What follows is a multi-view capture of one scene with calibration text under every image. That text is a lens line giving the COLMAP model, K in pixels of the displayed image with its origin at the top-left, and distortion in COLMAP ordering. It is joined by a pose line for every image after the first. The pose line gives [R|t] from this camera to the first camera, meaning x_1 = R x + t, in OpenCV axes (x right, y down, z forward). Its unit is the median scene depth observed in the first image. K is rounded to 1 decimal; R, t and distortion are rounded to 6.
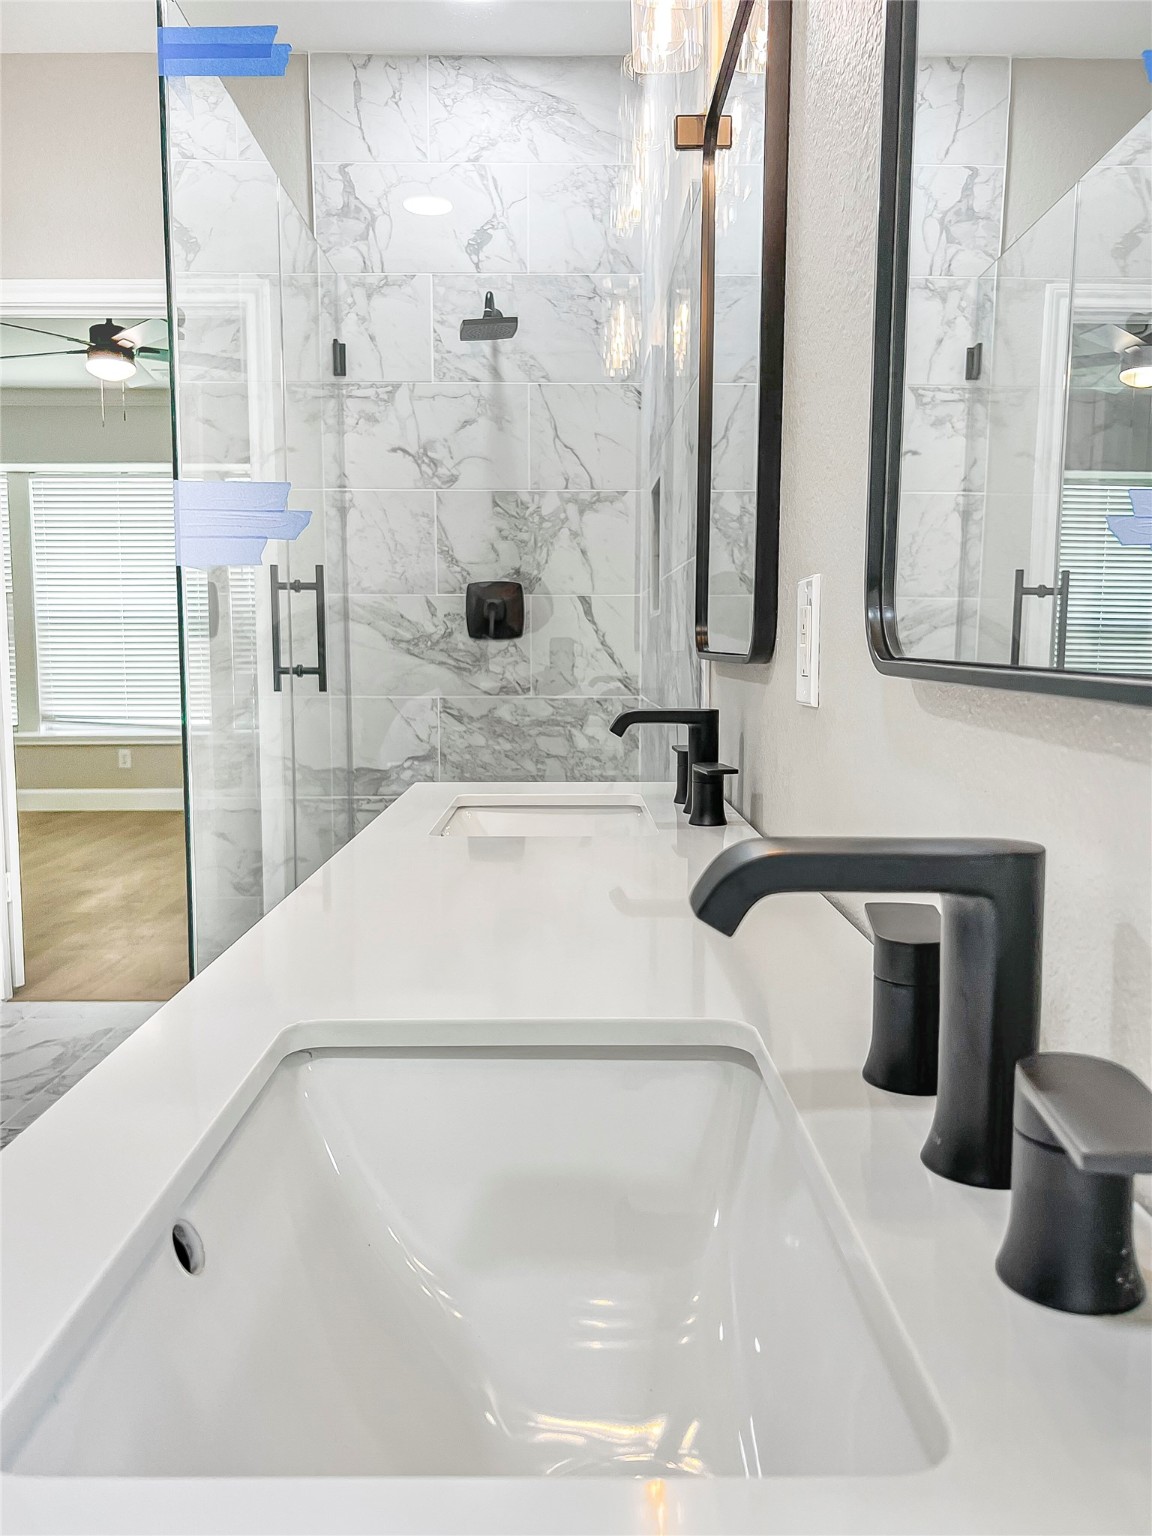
lens RADIAL K [[1200.2, 0, 575.5], [0, 1200.2, 775.4], [0, 0, 1]] dist [0.004954, 0.003080]
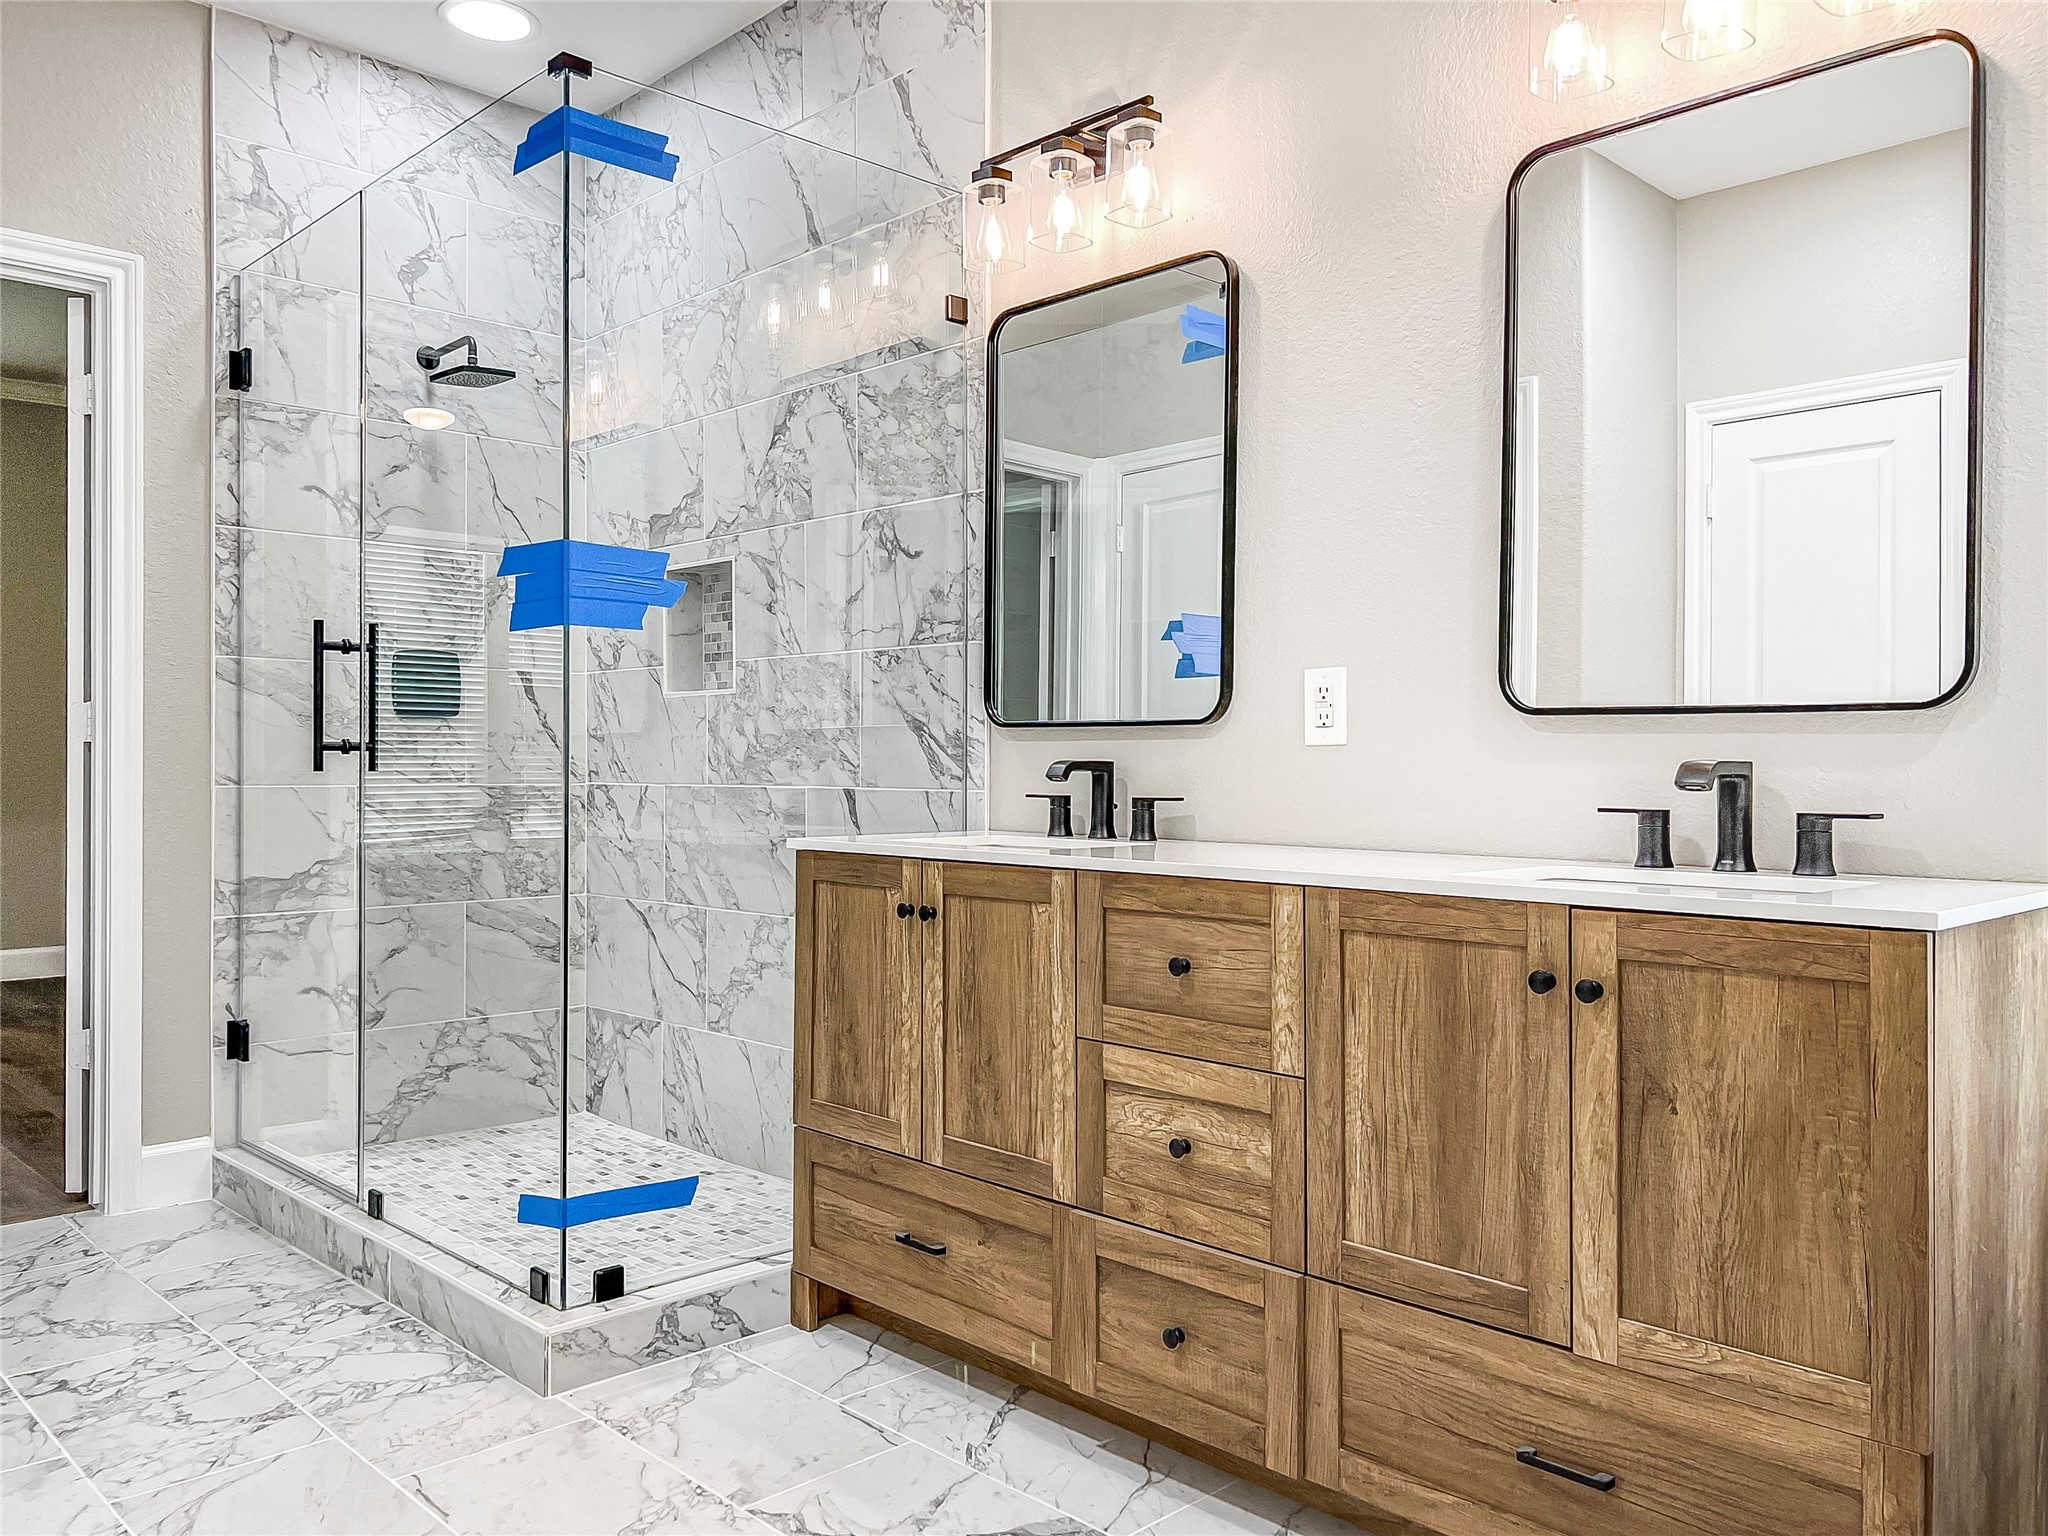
lens RADIAL K [[1553.7, 0, 1023.6], [0, 1553.7, 765.4], [0, 0, 1]] dist [0.011311, -0.001765]
pose [[0.719584, -0.000888, 0.694405, -0.554436], [0.074509, 0.994325, -0.075939, 0.037587], [-0.690397, 0.106384, 0.715566, -0.089470]]
